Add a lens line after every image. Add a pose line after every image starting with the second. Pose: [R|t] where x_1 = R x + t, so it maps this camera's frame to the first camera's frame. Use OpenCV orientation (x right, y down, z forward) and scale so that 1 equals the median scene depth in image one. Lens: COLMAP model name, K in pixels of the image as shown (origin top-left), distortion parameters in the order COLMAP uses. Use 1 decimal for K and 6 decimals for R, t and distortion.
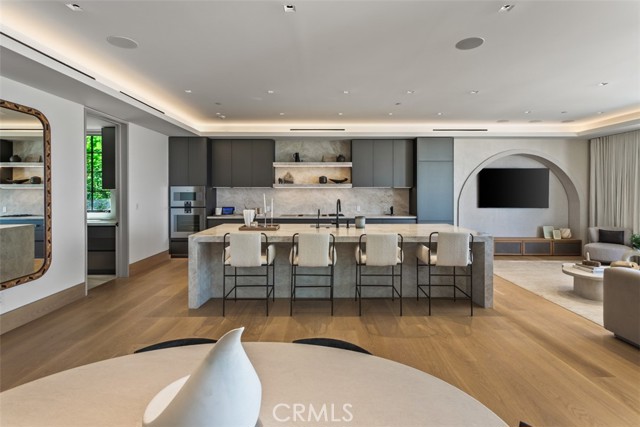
lens RADIAL K [[315.7, 0, 332.5], [0, 315.7, 195.3], [0, 0, 1]] dist [-0.001969, 0.002098]
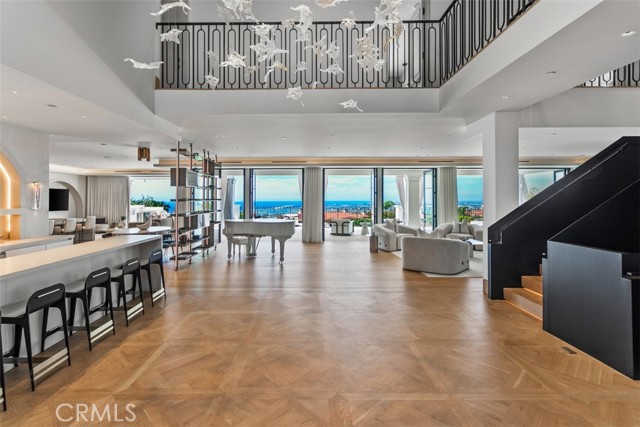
lens RADIAL K [[315.7, 0, 307.2], [0, 315.7, 192.2], [0, 0, 1]] dist [-0.001969, 0.002098]
pose [[0.038455, 0.016251, 0.999128, -1.246044], [0.017691, 0.999700, -0.016941, -0.010742], [-0.999104, 0.018328, 0.038156, -0.555632]]
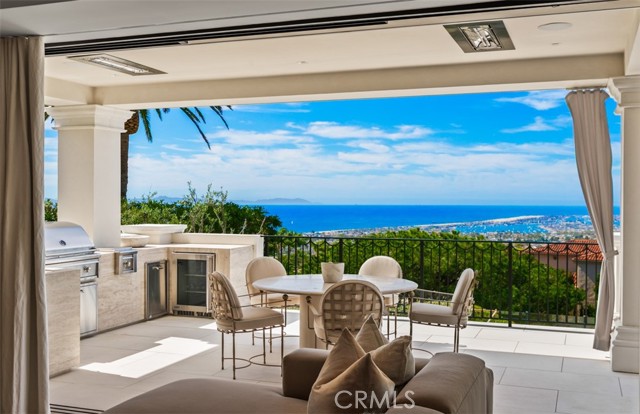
lens RADIAL K [[683.9, 0, 351.1], [0, 683.9, 169.6], [0, 0, 1]] dist [-0.007459, 0.000000]
pose [[0.330126, 0.039744, 0.943100, 0.321162], [0.011875, 0.998859, -0.046251, -0.013837], [-0.943862, 0.026468, 0.329278, 0.233625]]
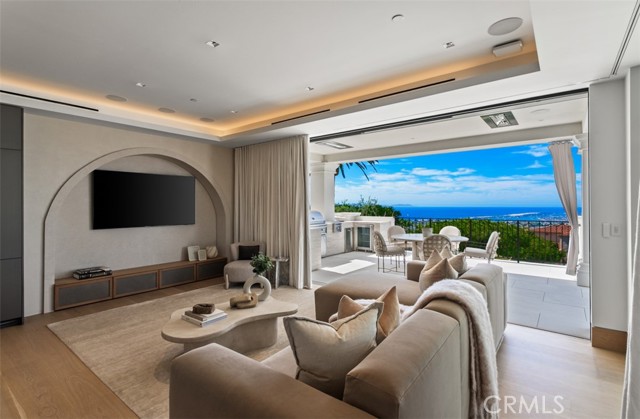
lens RADIAL K [[312.1, 0, 332.9], [0, 312.1, 199.2], [0, 0, 1]] dist [-0.001246, 0.000415]
pose [[0.603753, 0.011376, 0.797091, 0.266566], [0.016548, 0.999504, -0.026799, 0.002868], [-0.797000, 0.029370, 0.603265, 0.220775]]
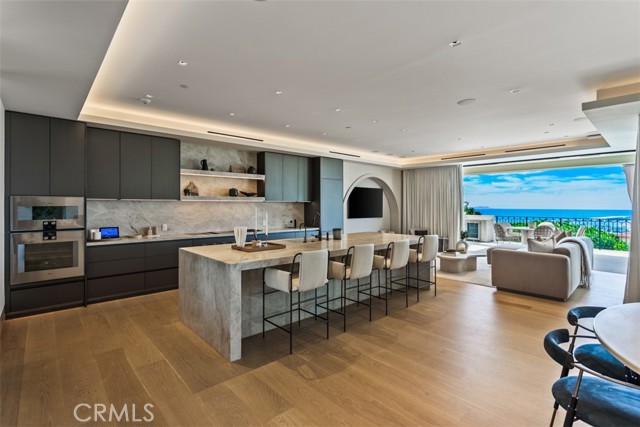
lens RADIAL K [[315.7, 0, 324.0], [0, 315.7, 204.6], [0, 0, 1]] dist [-0.001969, 0.002098]
pose [[0.735547, 0.001420, 0.677472, -0.456537], [0.007633, 0.999917, -0.010384, -0.002716], [-0.677430, 0.012809, 0.735476, 0.170143]]
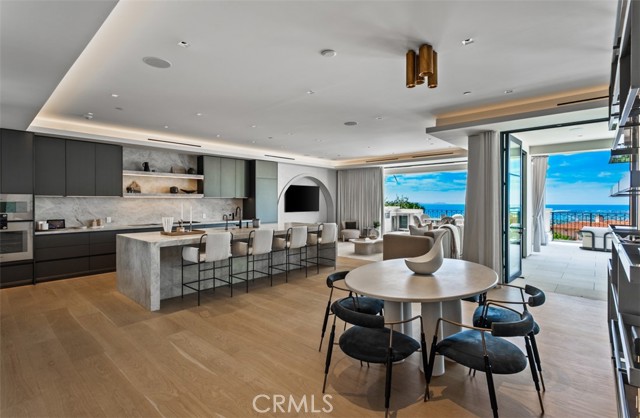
lens RADIAL K [[312.1, 0, 338.1], [0, 312.1, 201.3], [0, 0, 1]] dist [-0.001246, 0.000415]
pose [[0.638391, -0.001944, 0.769710, -0.489394], [0.012010, 0.999900, -0.007436, 0.003271], [-0.769618, 0.013992, 0.638351, -0.083050]]
